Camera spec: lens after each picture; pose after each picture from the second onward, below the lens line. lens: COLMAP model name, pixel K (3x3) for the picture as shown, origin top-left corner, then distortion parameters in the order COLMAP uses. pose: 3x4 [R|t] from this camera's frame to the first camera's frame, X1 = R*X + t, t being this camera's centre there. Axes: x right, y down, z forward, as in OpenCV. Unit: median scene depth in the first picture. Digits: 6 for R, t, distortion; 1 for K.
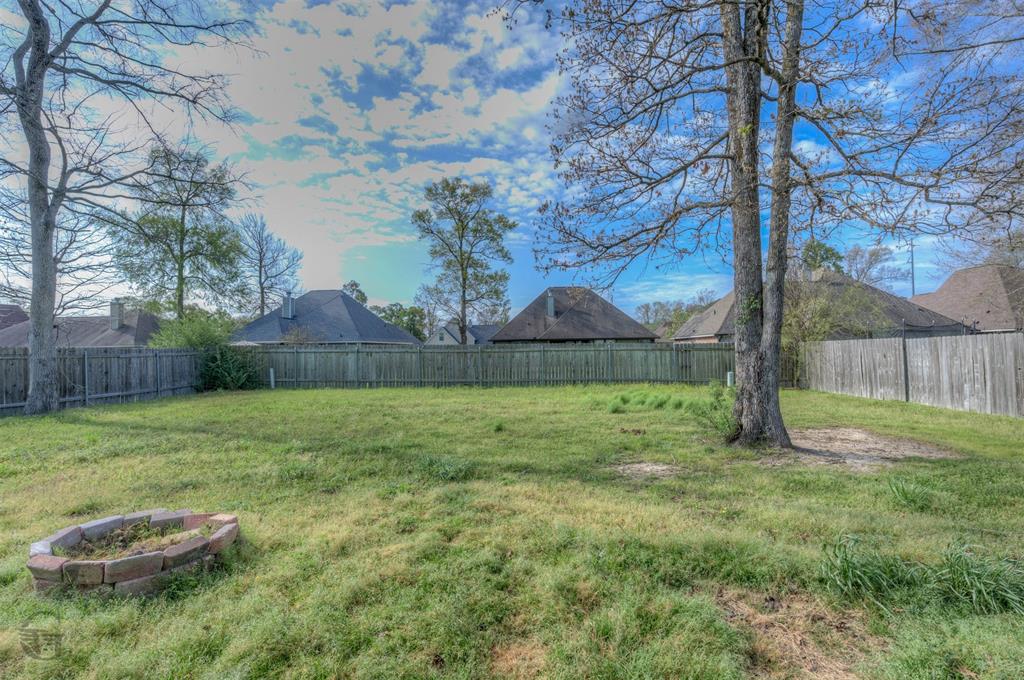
lens RADIAL K [[474.7, 0, 511.4], [0, 474.7, 344.0], [0, 0, 1]] dist [-0.011081, -0.002990]
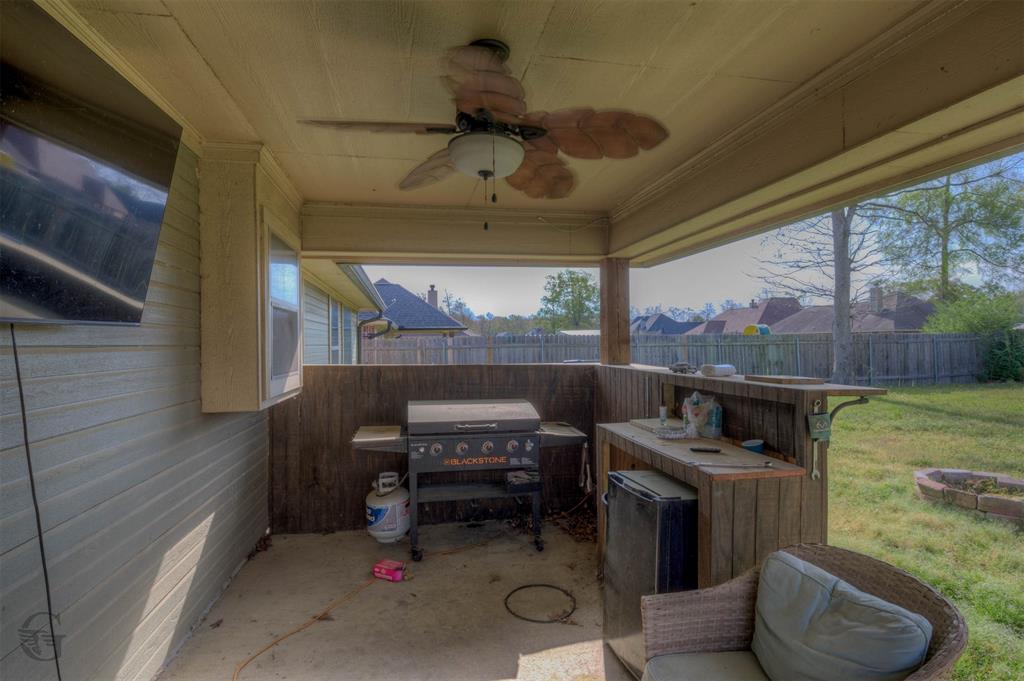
lens RADIAL K [[520.0, 0, 509.7], [0, 520.0, 345.0], [0, 0, 1]] dist [0.000867, -0.000244]
pose [[0.274945, 0.015730, -0.961331, 0.047441], [0.020329, 0.999548, 0.022170, -0.009485], [0.961245, -0.025639, 0.274501, -0.149668]]
